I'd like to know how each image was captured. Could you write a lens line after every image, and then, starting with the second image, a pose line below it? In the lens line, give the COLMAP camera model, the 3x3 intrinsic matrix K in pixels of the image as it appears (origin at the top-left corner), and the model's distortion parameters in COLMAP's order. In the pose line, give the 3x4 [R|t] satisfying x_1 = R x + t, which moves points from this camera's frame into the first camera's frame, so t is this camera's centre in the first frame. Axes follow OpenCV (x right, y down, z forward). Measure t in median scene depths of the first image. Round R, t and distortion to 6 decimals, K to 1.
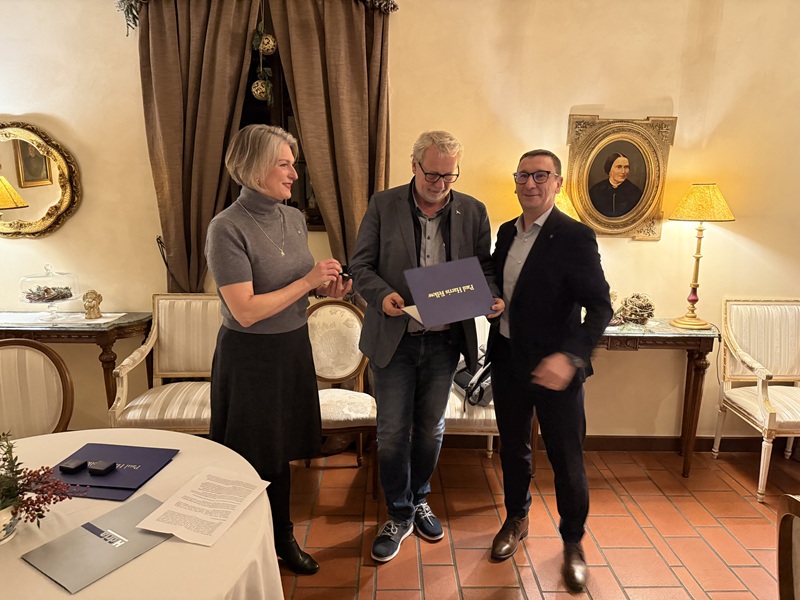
lens RADIAL K [[567.4, 0, 400.7], [0, 567.4, 299.5], [0, 0, 1]] dist [0.020613, -0.026963]
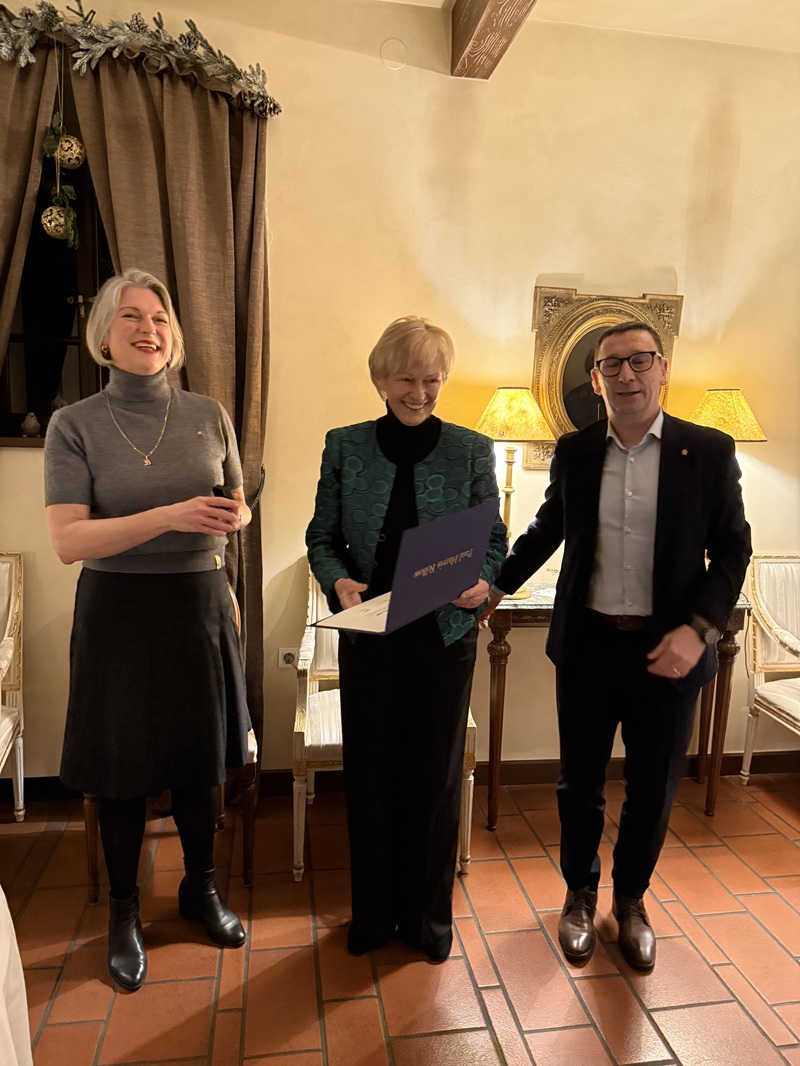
lens RADIAL K [[756.0, 0, 402.2], [0, 756.0, 532.5], [0, 0, 1]] dist [0.020613, -0.026963]
pose [[0.989187, -0.004234, 0.146599, 0.003588], [0.012267, 0.998469, -0.053936, 0.018257], [-0.146146, 0.055151, 0.987724, 0.143678]]
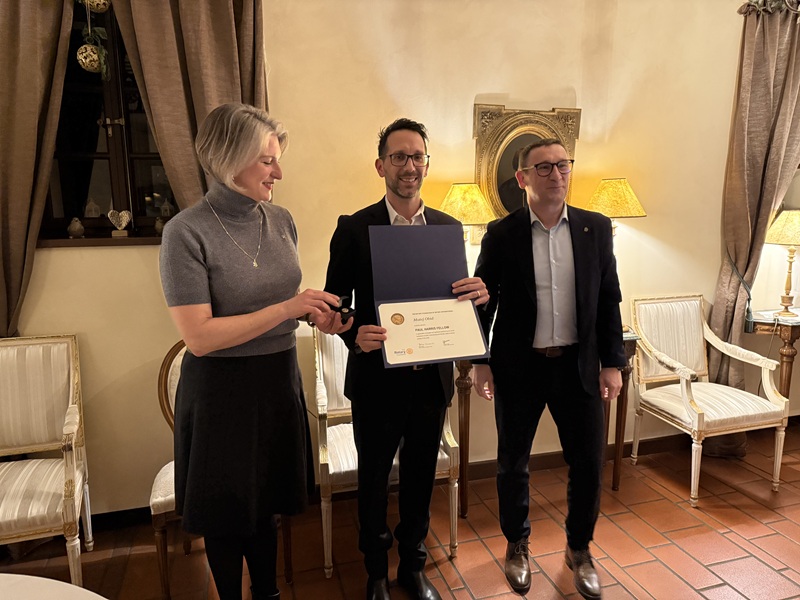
lens RADIAL K [[567.4, 0, 400.2], [0, 567.4, 303.0], [0, 0, 1]] dist [0.020613, -0.026963]
pose [[0.962318, -0.066970, 0.263552, -0.072596], [0.073020, 0.997243, -0.013216, -0.010395], [-0.261940, 0.031963, 0.964555, 0.185061]]
